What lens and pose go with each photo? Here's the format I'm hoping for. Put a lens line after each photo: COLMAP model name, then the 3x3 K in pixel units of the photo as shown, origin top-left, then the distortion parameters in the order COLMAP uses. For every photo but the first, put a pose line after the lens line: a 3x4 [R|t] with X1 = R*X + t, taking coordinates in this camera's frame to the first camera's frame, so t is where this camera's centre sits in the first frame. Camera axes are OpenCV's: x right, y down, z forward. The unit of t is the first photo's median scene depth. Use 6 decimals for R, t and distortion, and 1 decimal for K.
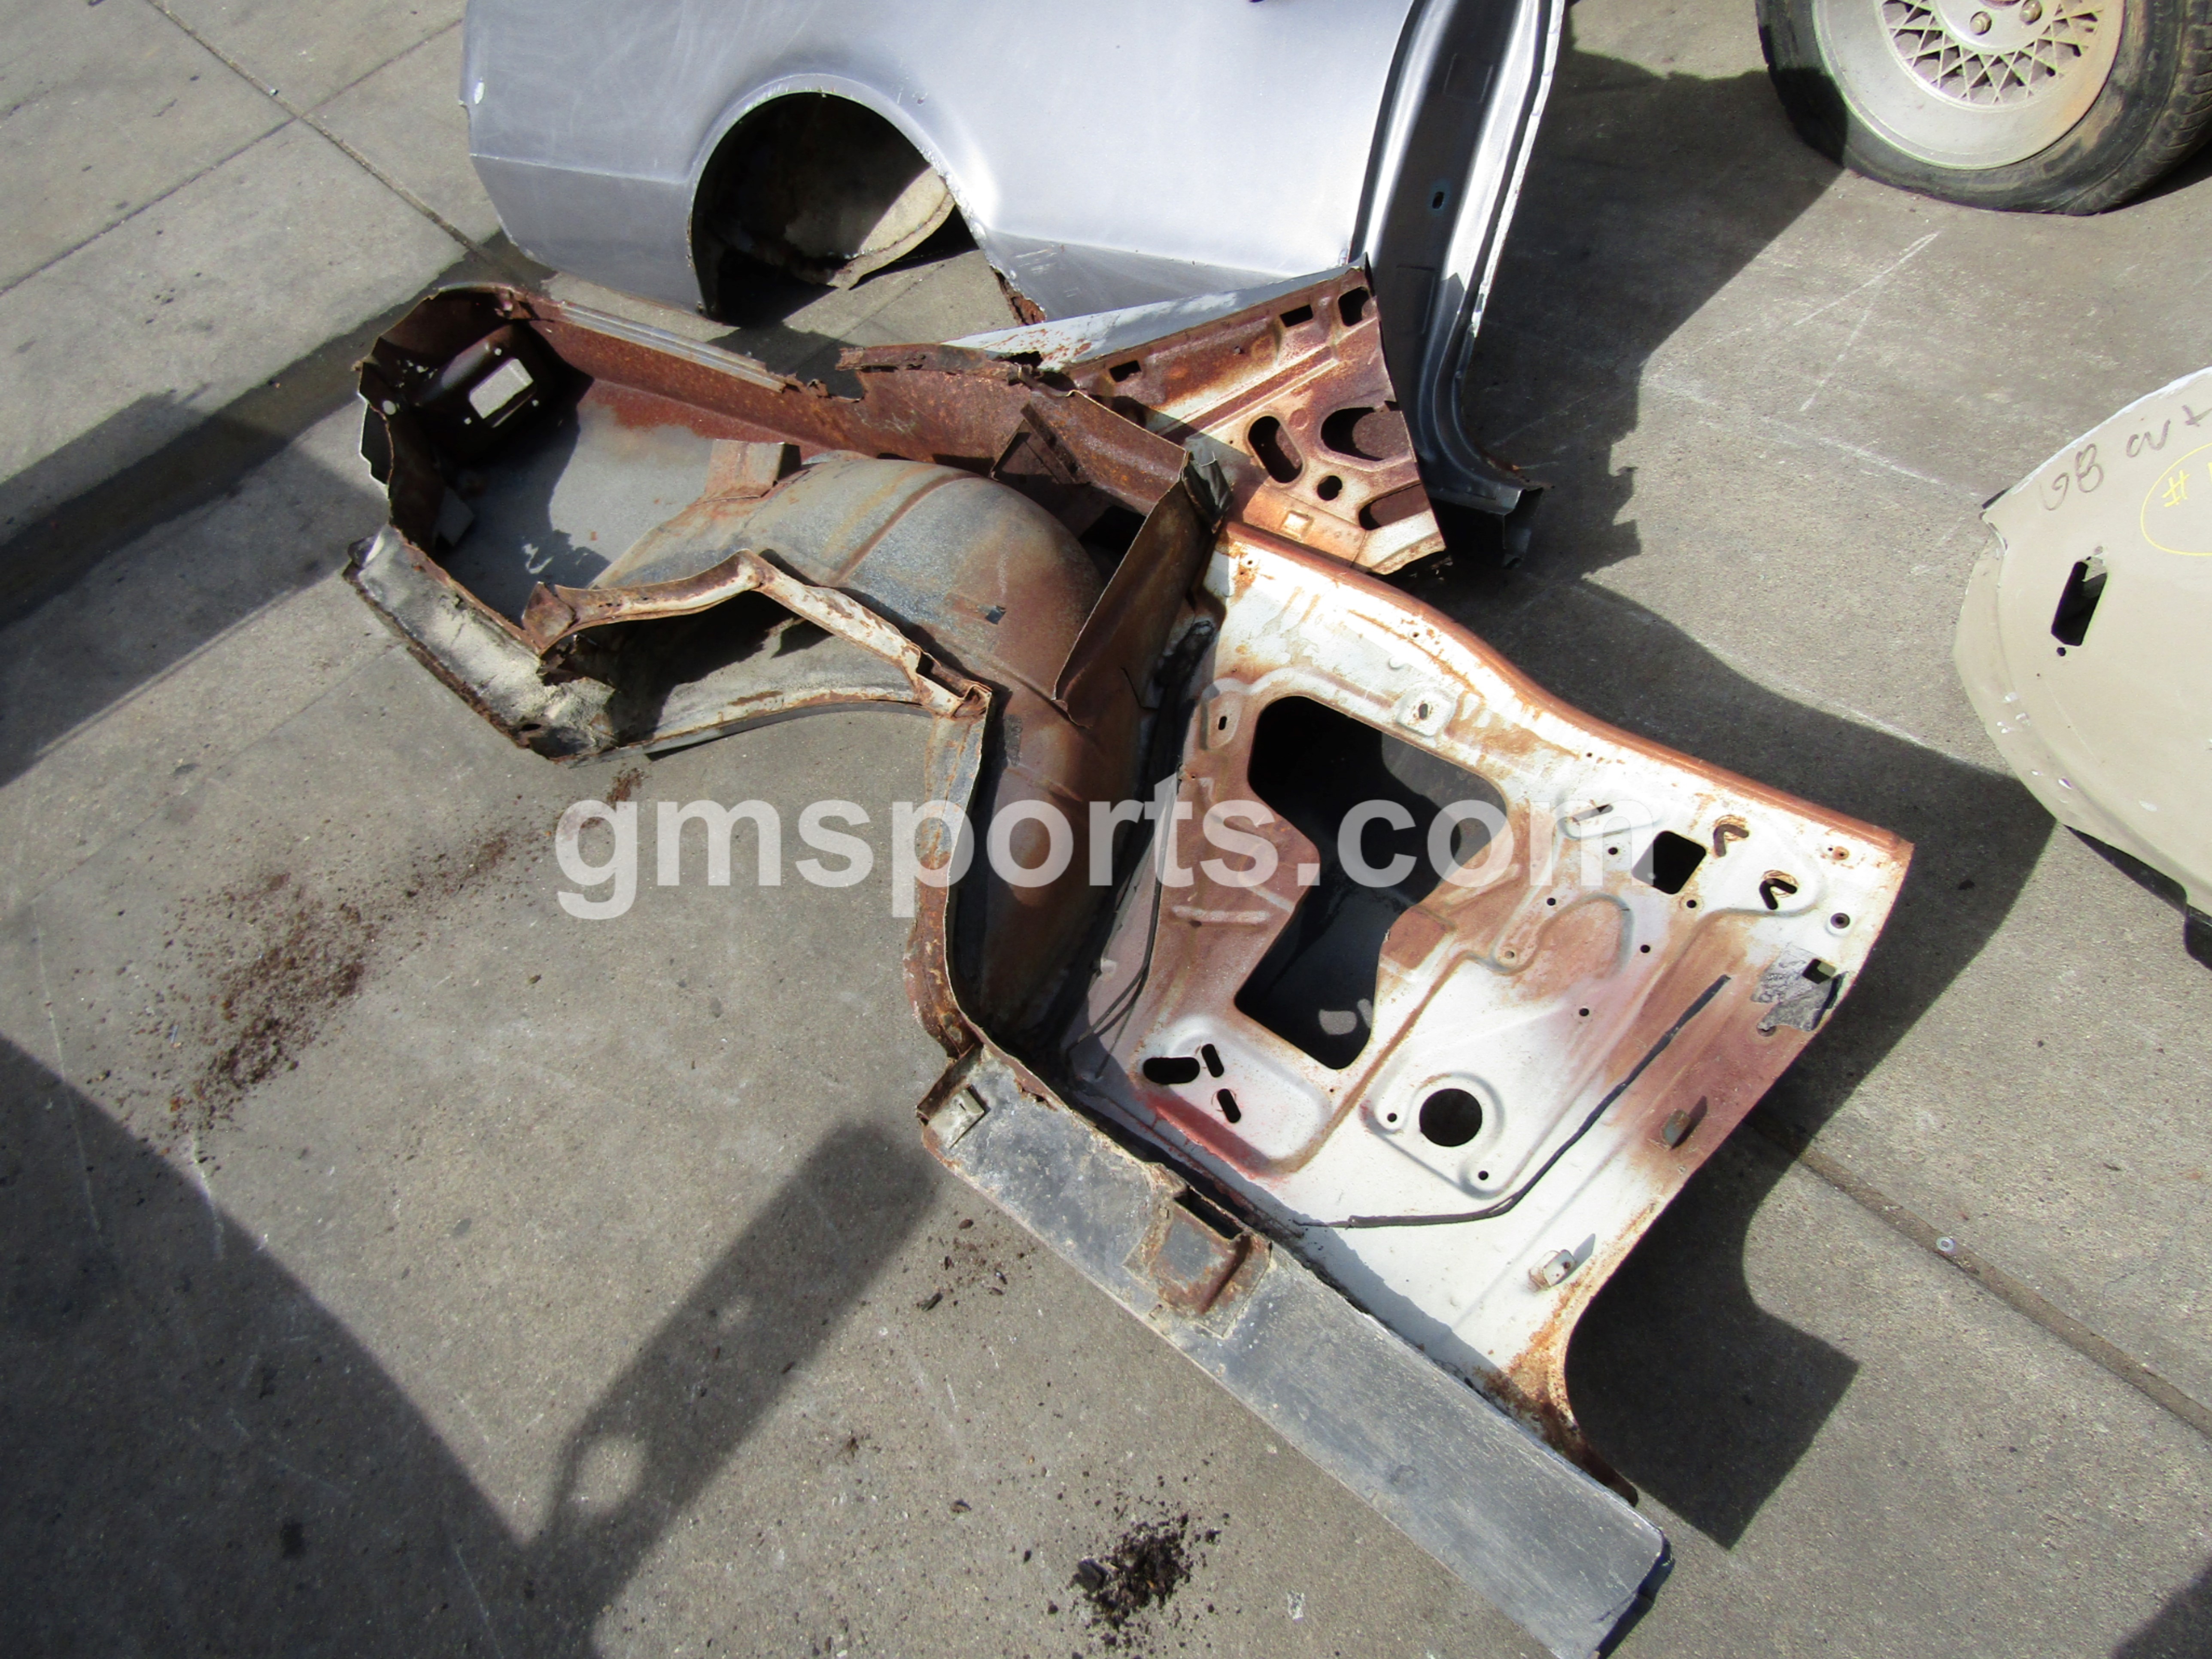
lens RADIAL K [[1568.5, 0, 1113.9], [0, 1568.5, 811.2], [0, 0, 1]] dist [-0.007399, -0.000016]
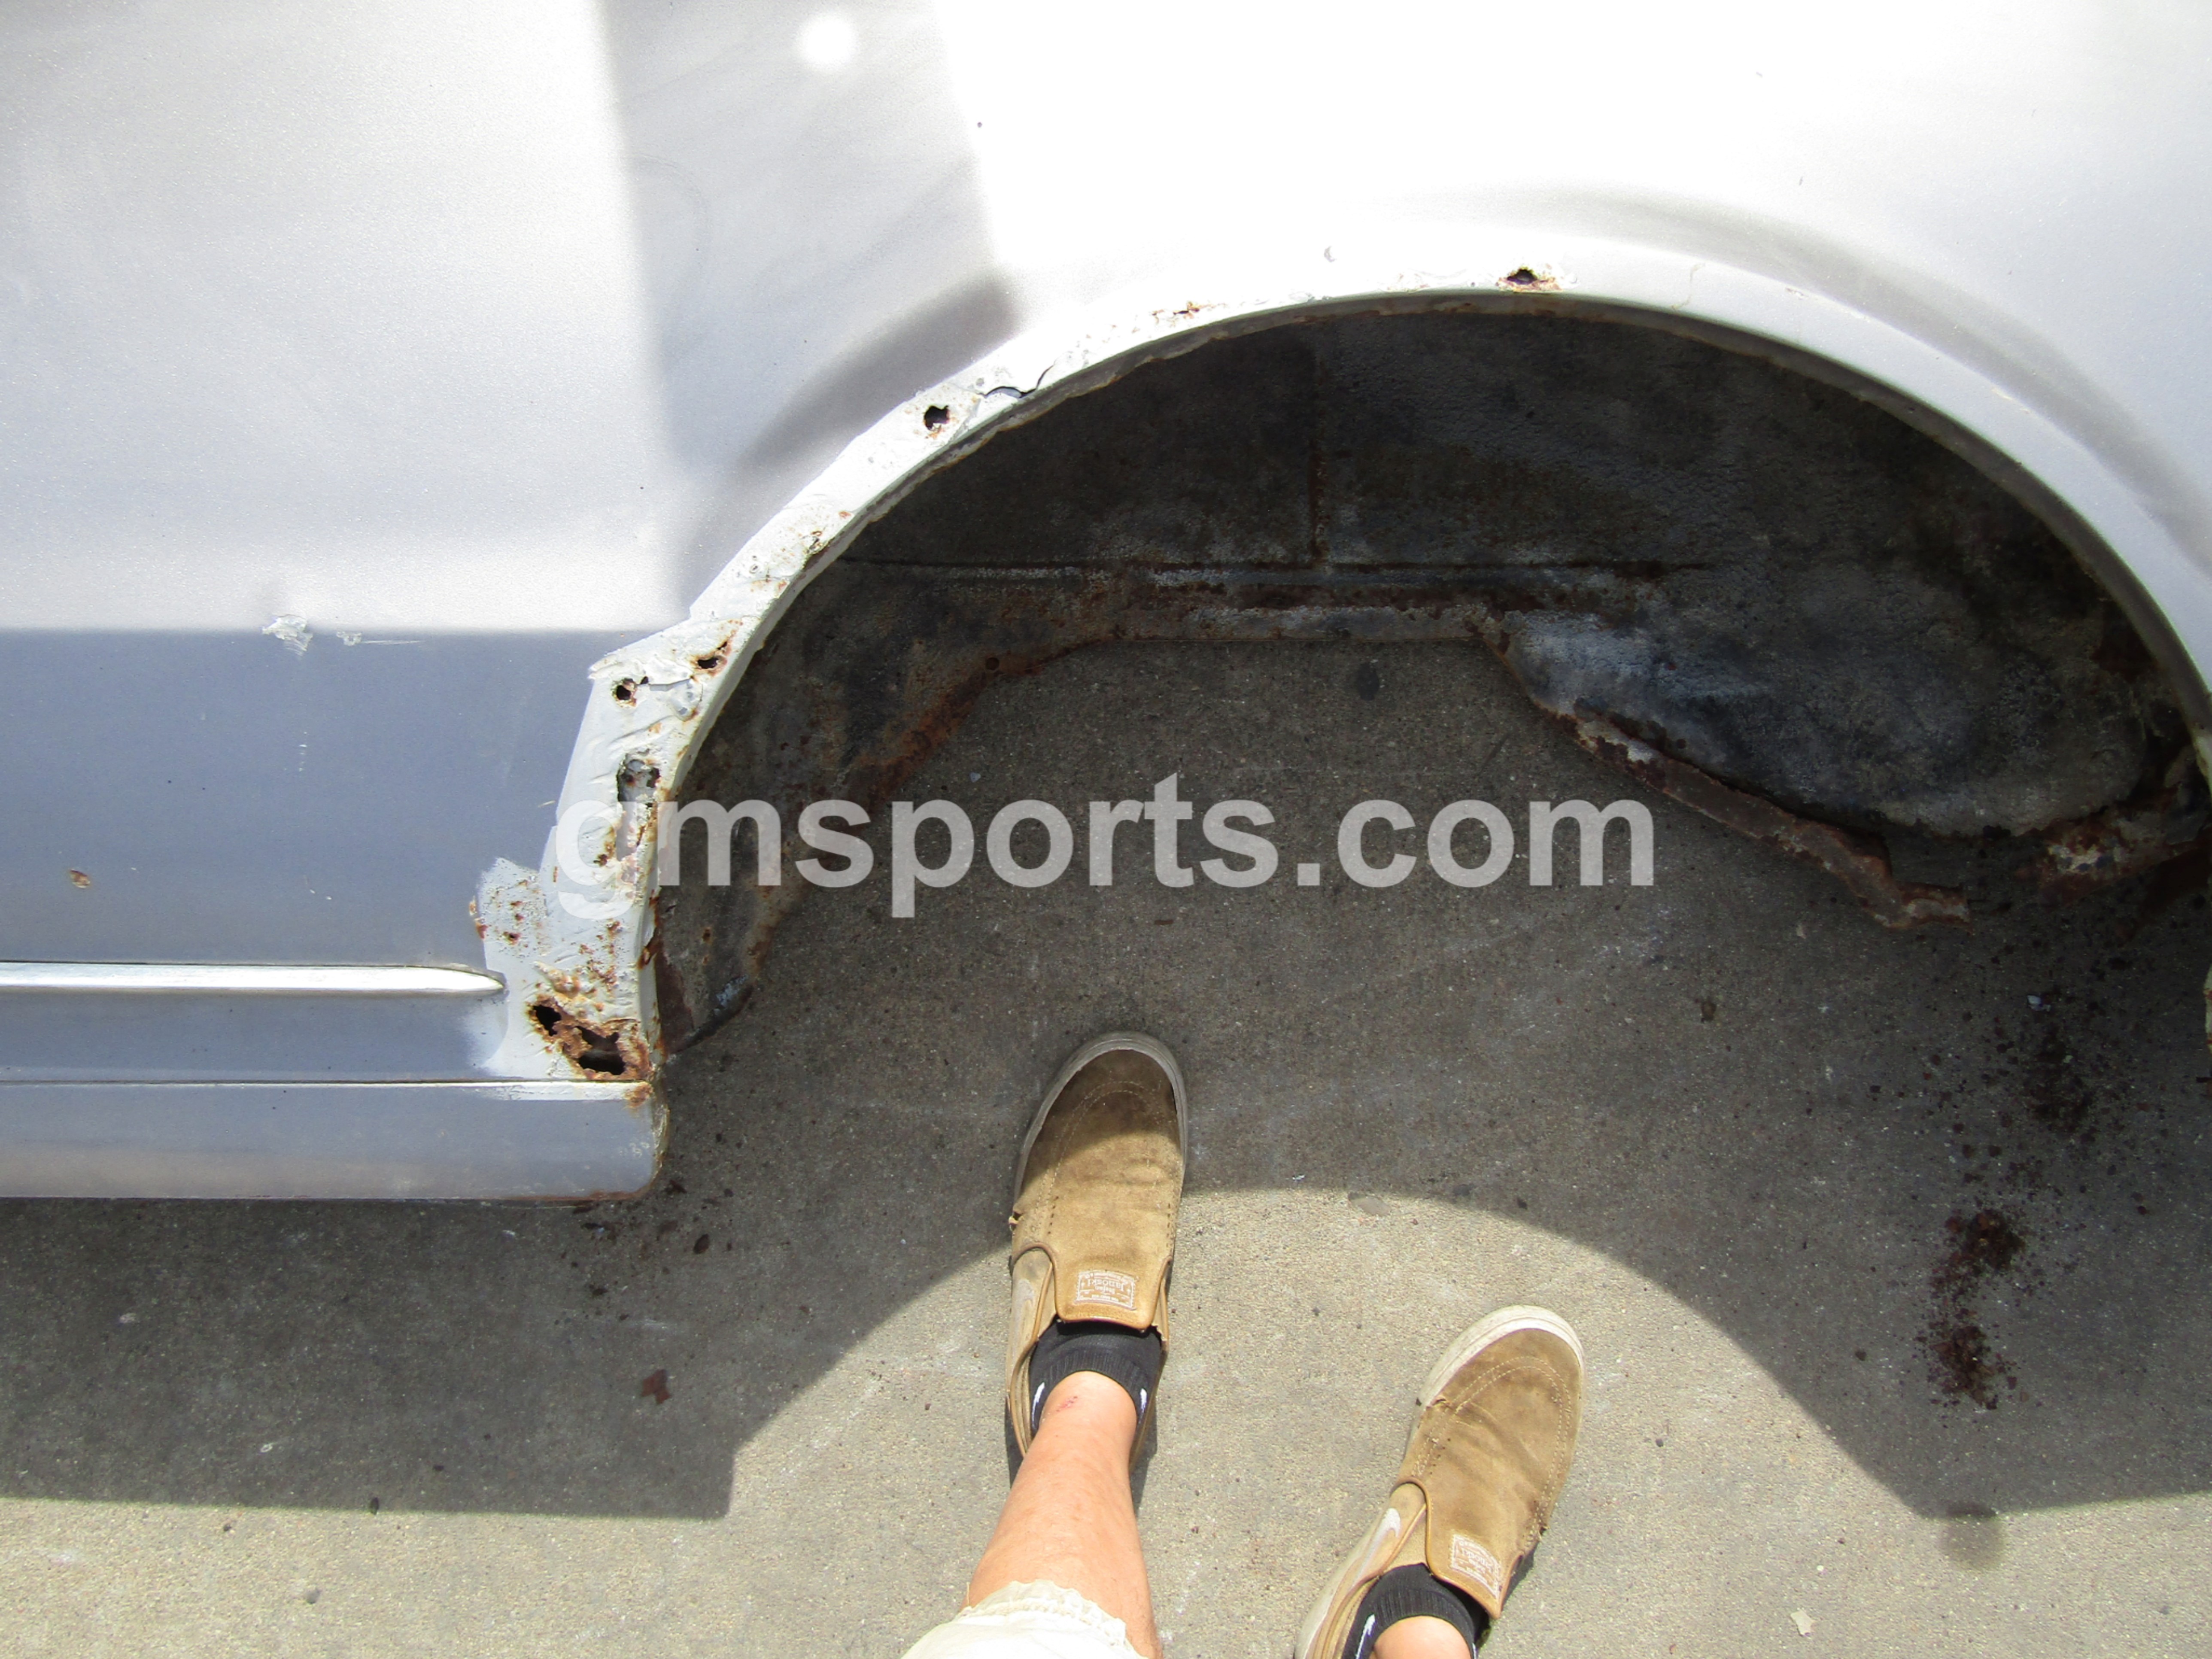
lens RADIAL K [[1568.5, 0, 1108.0], [0, 1568.5, 837.5], [0, 0, 1]] dist [-0.007399, -0.000016]
pose [[-0.669631, 0.706274, 0.229720, -0.376229], [-0.462620, -0.638627, 0.614929, -0.093400], [0.581014, 0.305502, 0.754382, 0.405077]]
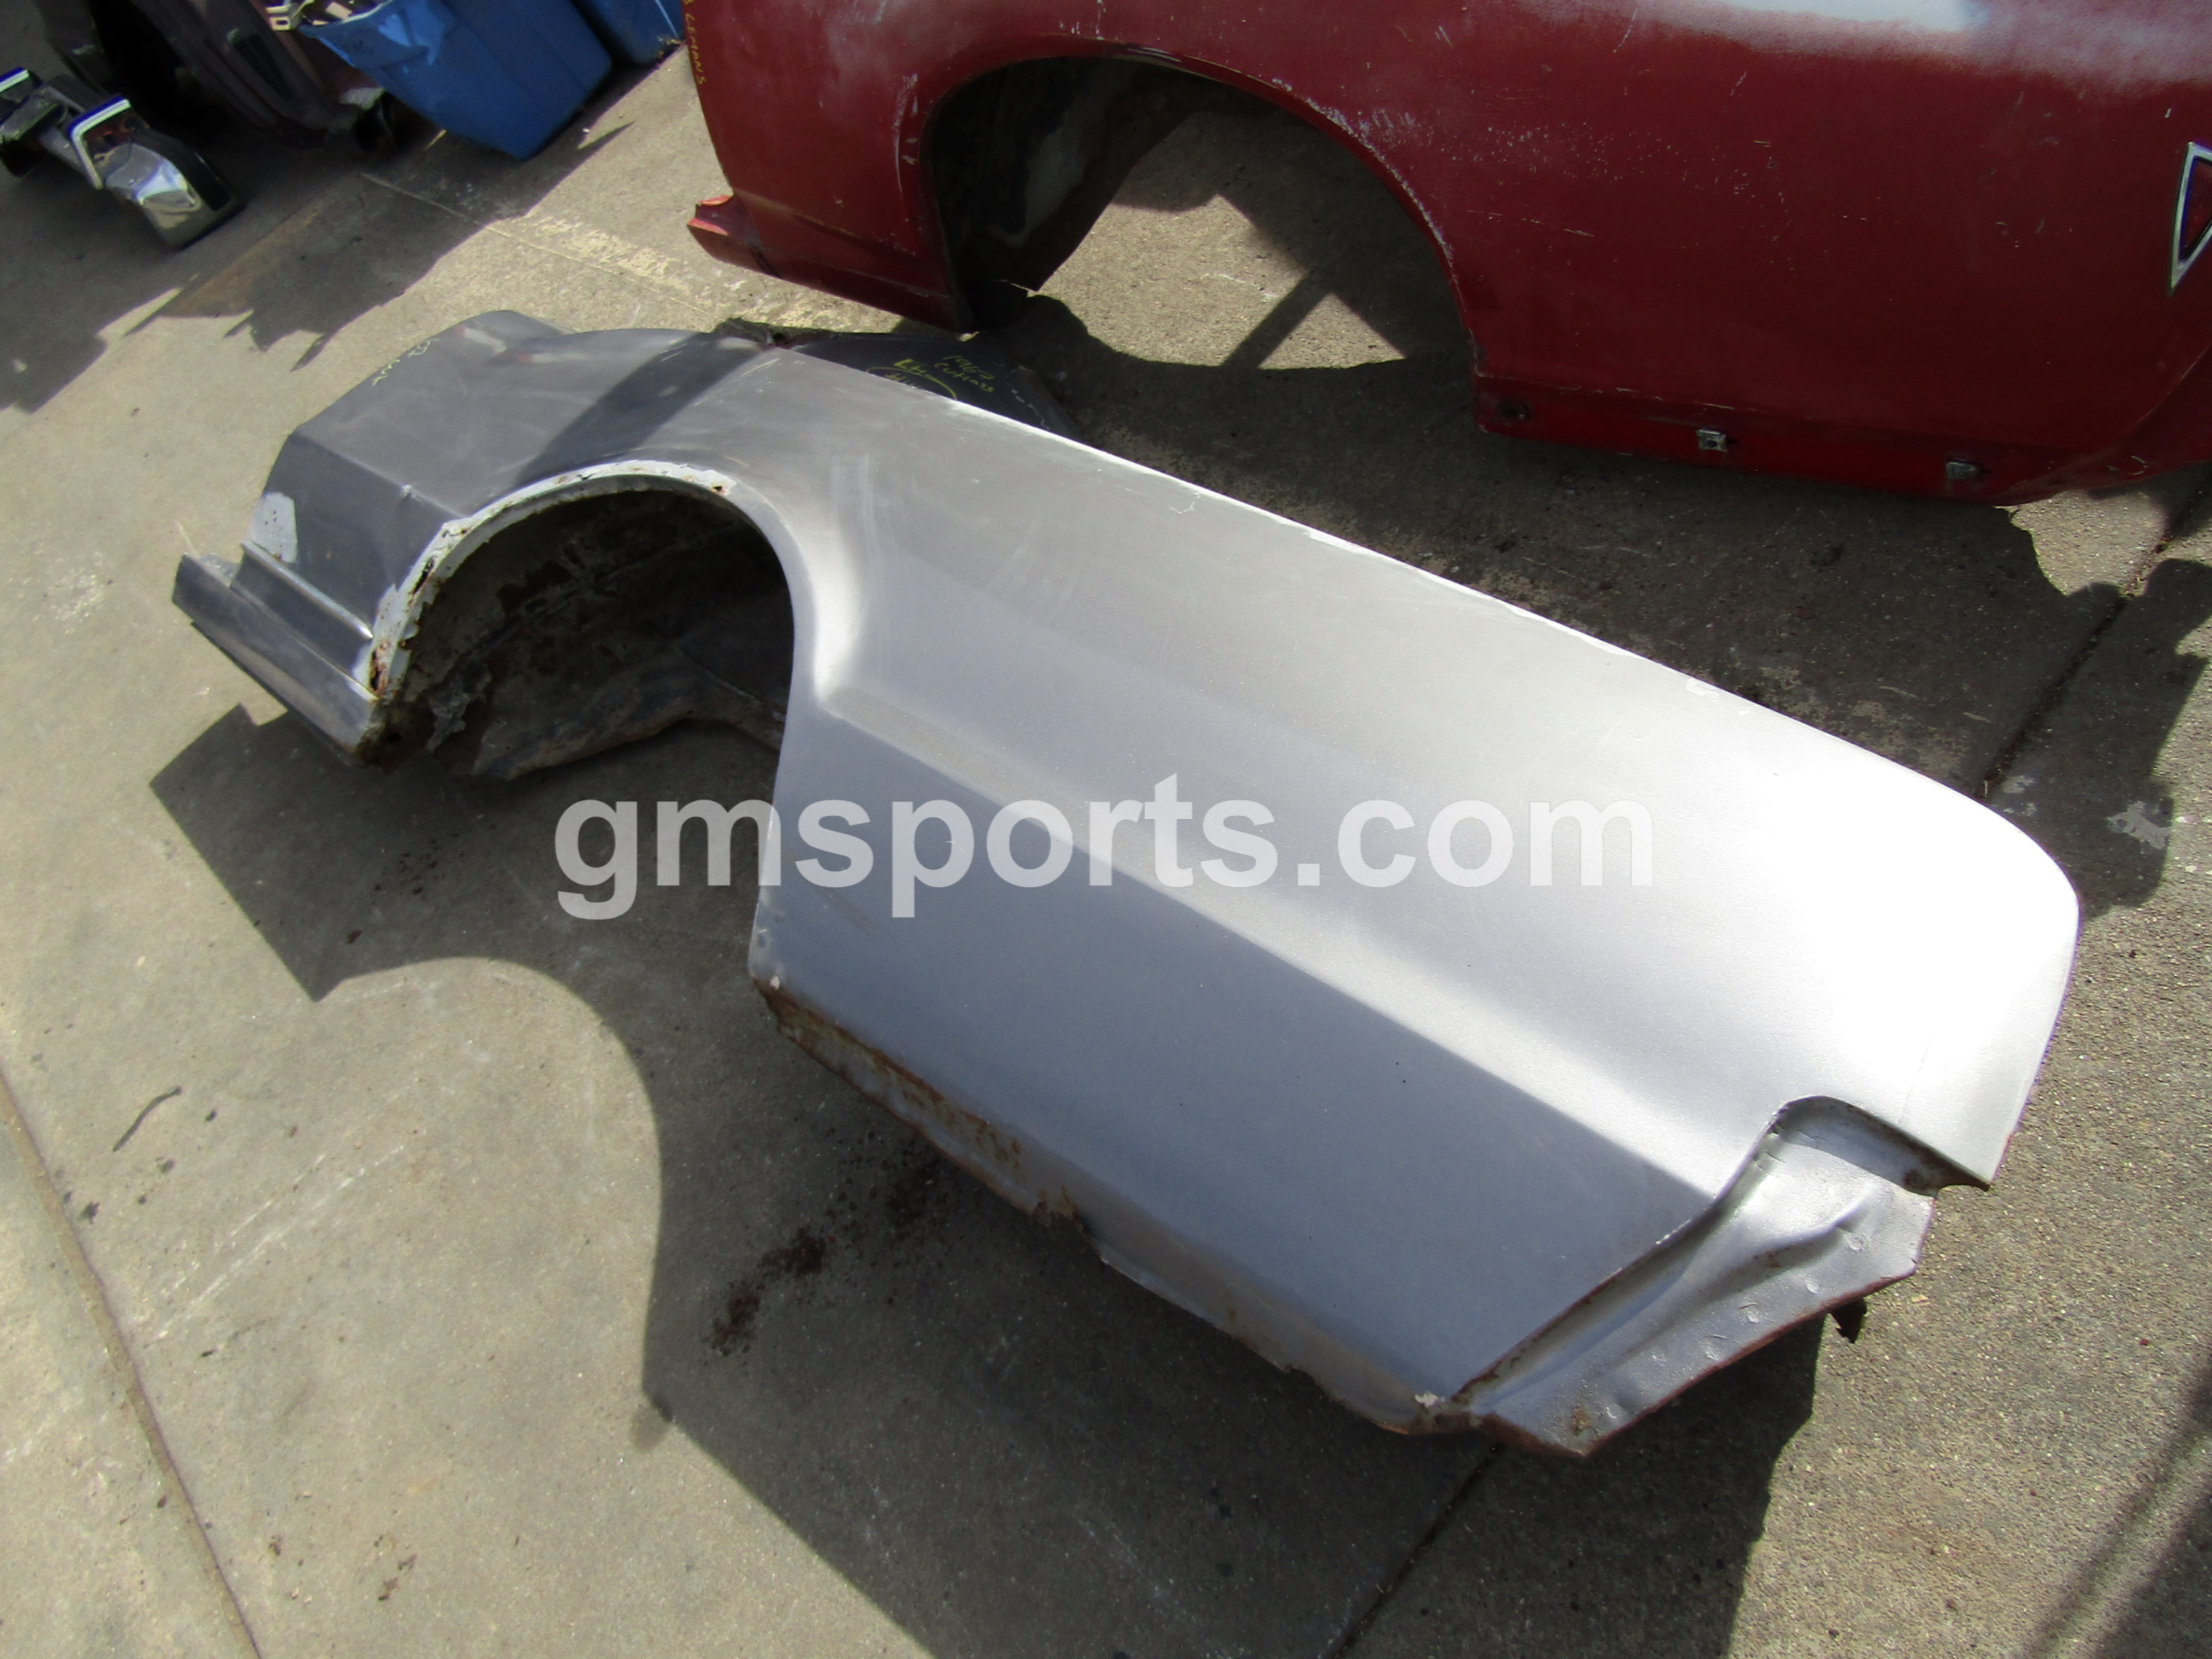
lens RADIAL K [[1568.5, 0, 1112.5], [0, 1568.5, 847.9], [0, 0, 1]] dist [-0.007399, -0.000016]
pose [[-0.810420, 0.420042, 0.408392, -0.860049], [0.312637, -0.279460, 0.907833, -0.567735], [0.495457, 0.863404, 0.095159, 0.860632]]
